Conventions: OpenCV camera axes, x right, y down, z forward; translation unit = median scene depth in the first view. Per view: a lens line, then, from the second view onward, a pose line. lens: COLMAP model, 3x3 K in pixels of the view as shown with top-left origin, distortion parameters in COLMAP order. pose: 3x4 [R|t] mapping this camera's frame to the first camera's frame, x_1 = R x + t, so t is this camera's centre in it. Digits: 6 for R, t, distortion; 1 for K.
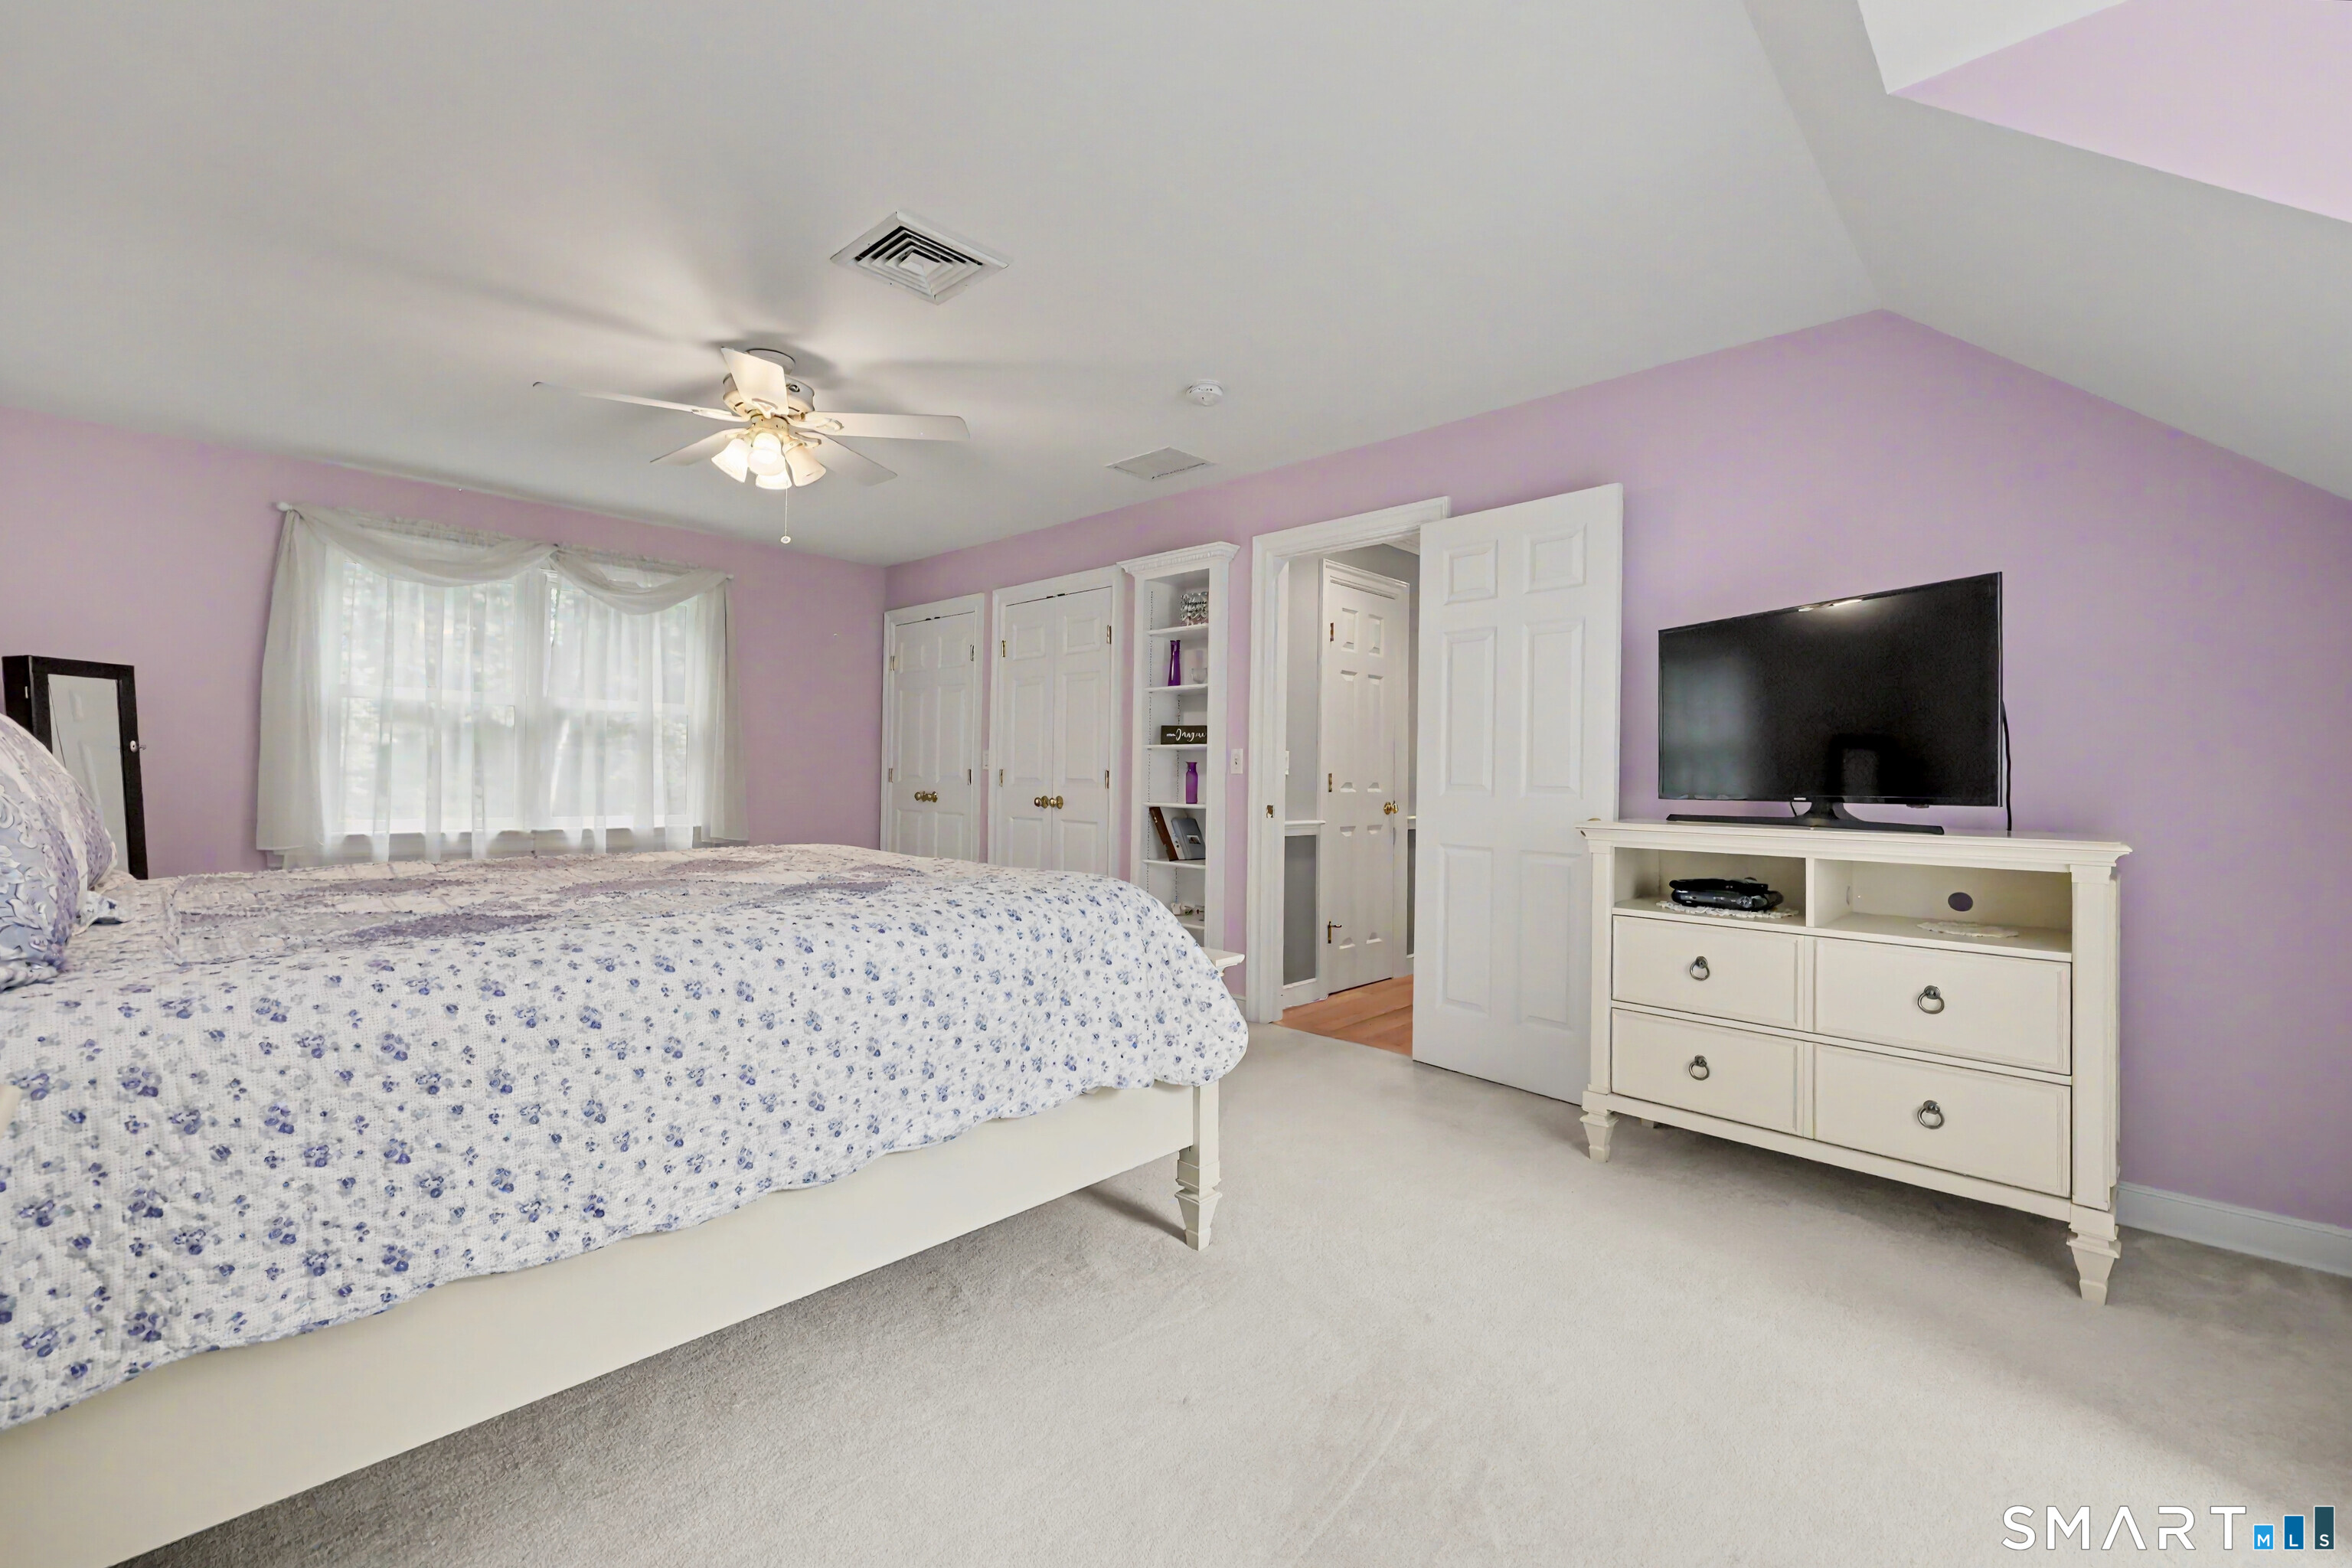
lens RADIAL K [[955.7, 0, 1177.9], [0, 955.7, 770.5], [0, 0, 1]] dist [-0.009855, -0.000559]
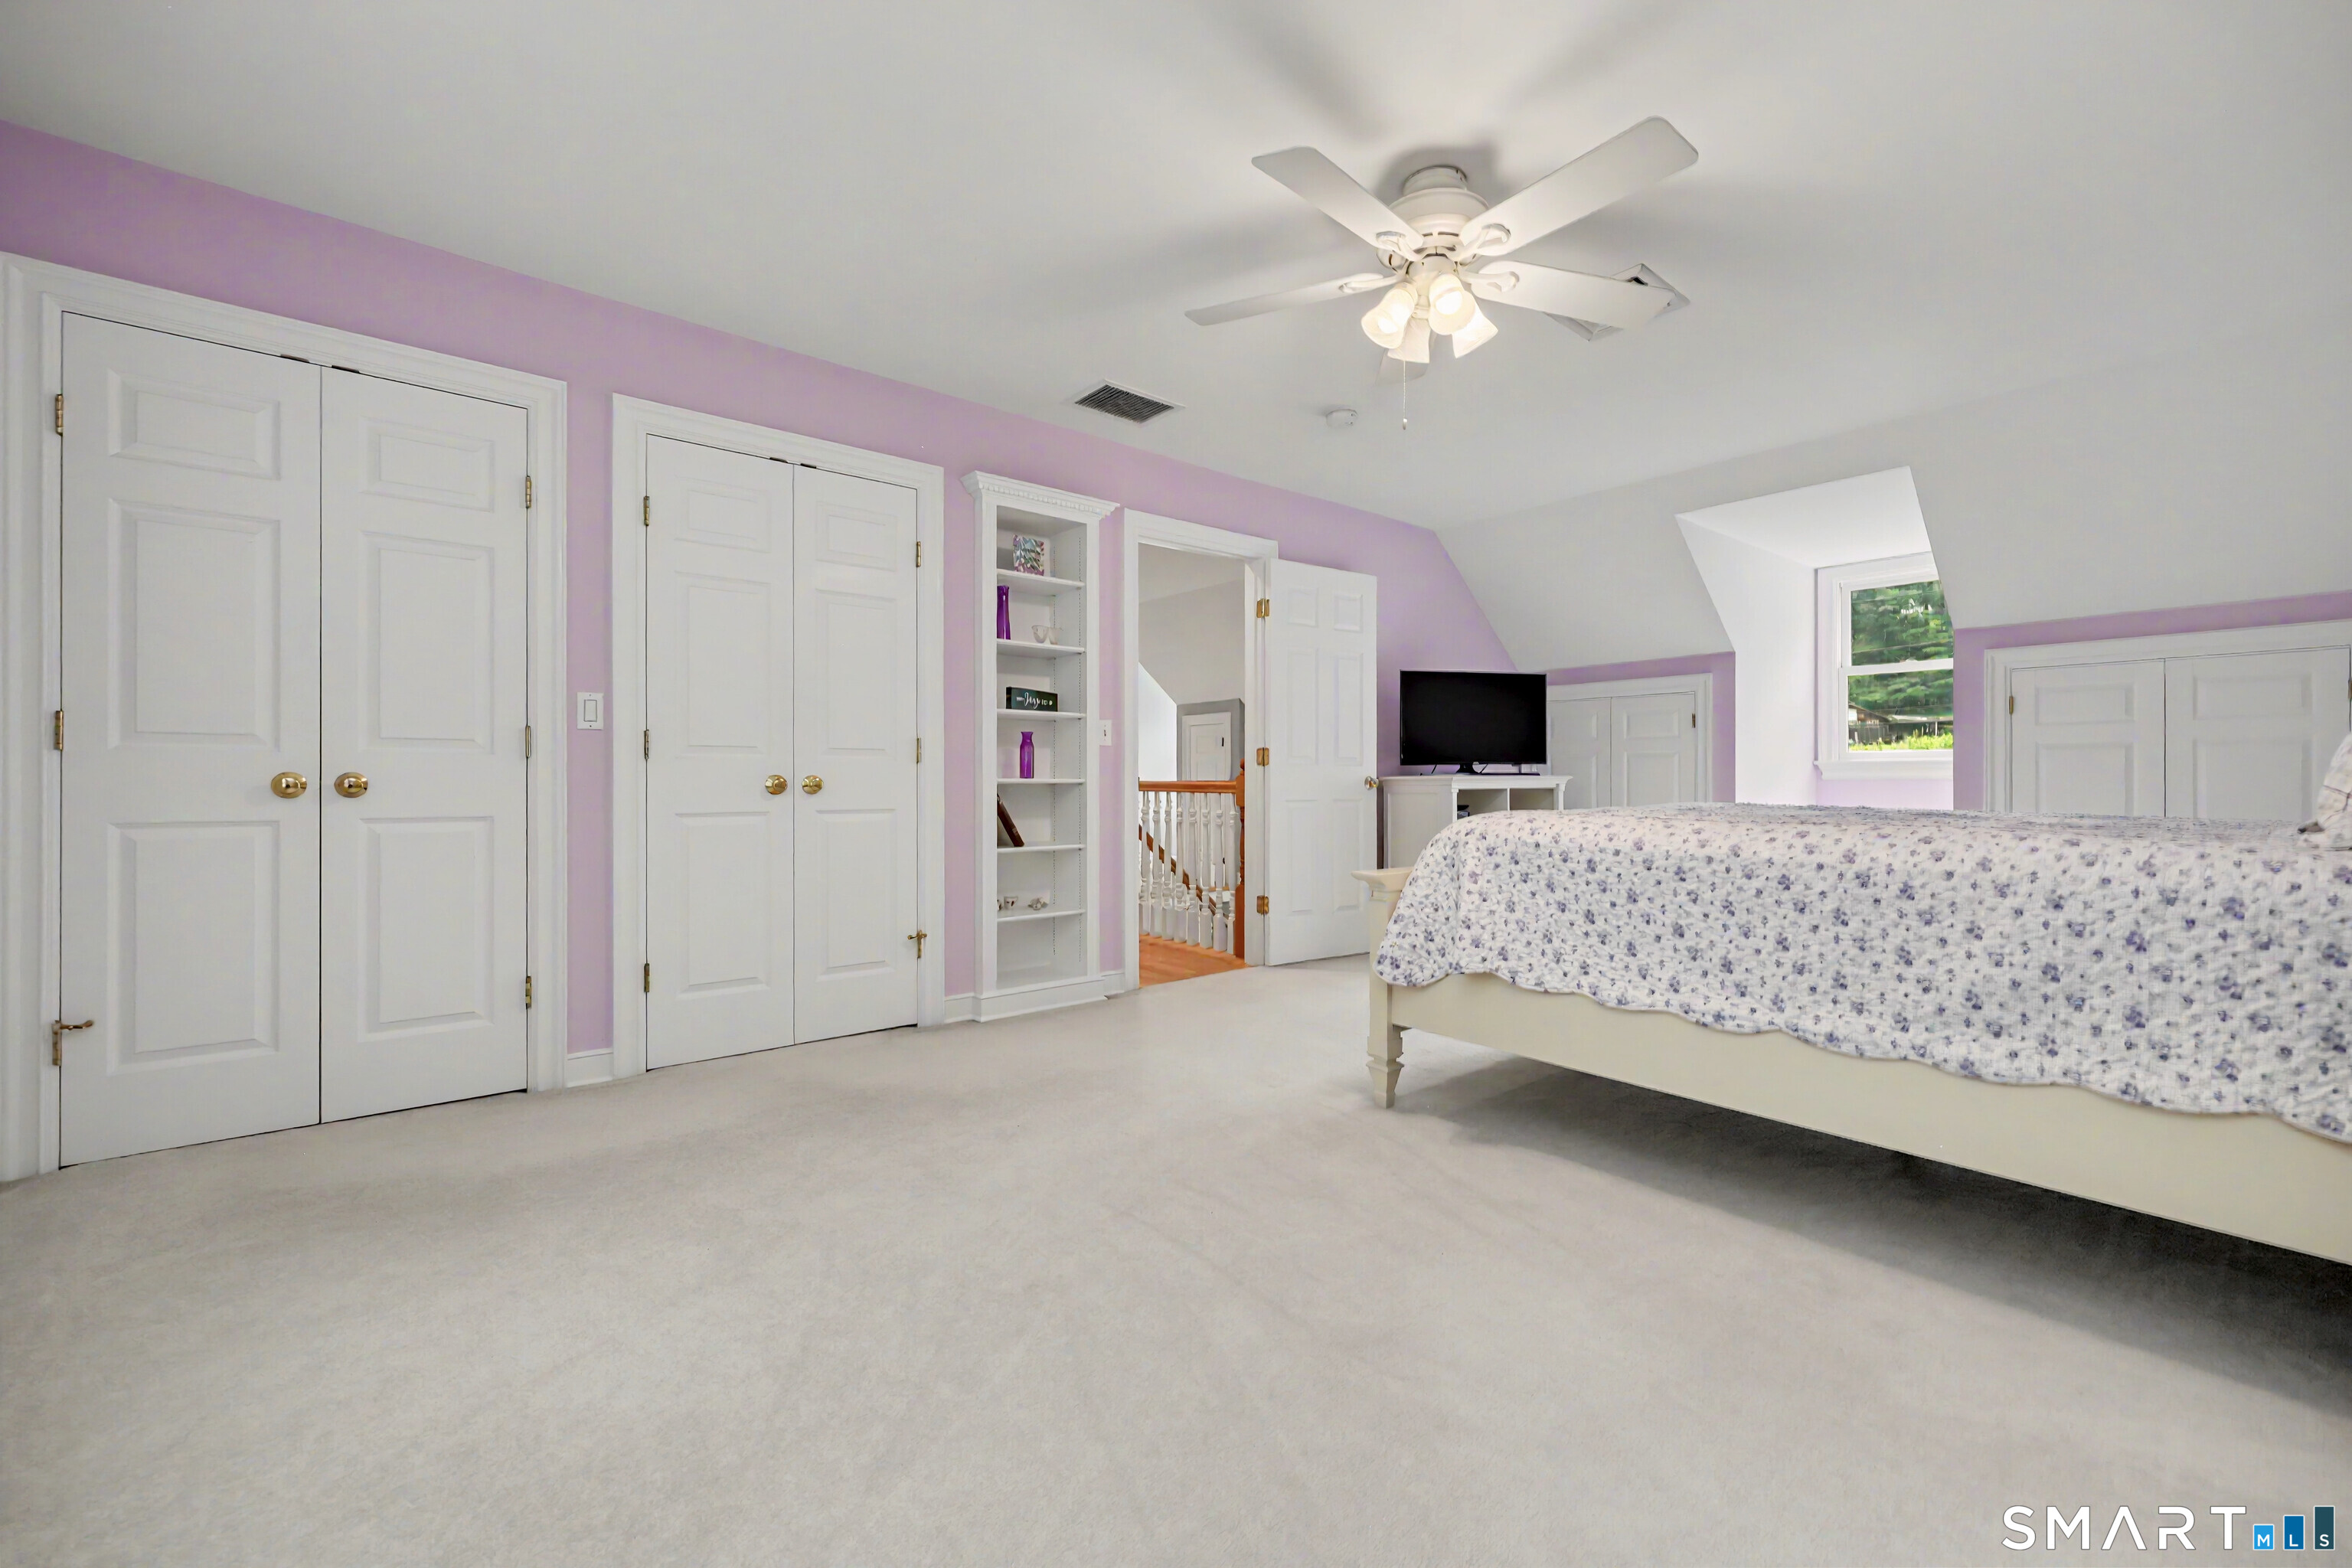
lens RADIAL K [[955.7, 0, 1180.1], [0, 955.7, 779.0], [0, 0, 1]] dist [-0.009855, -0.000559]
pose [[0.117257, -0.014166, 0.993001, -0.844559], [-0.004231, 0.999882, 0.014764, 0.020767], [-0.993093, -0.005933, 0.117183, 0.768229]]
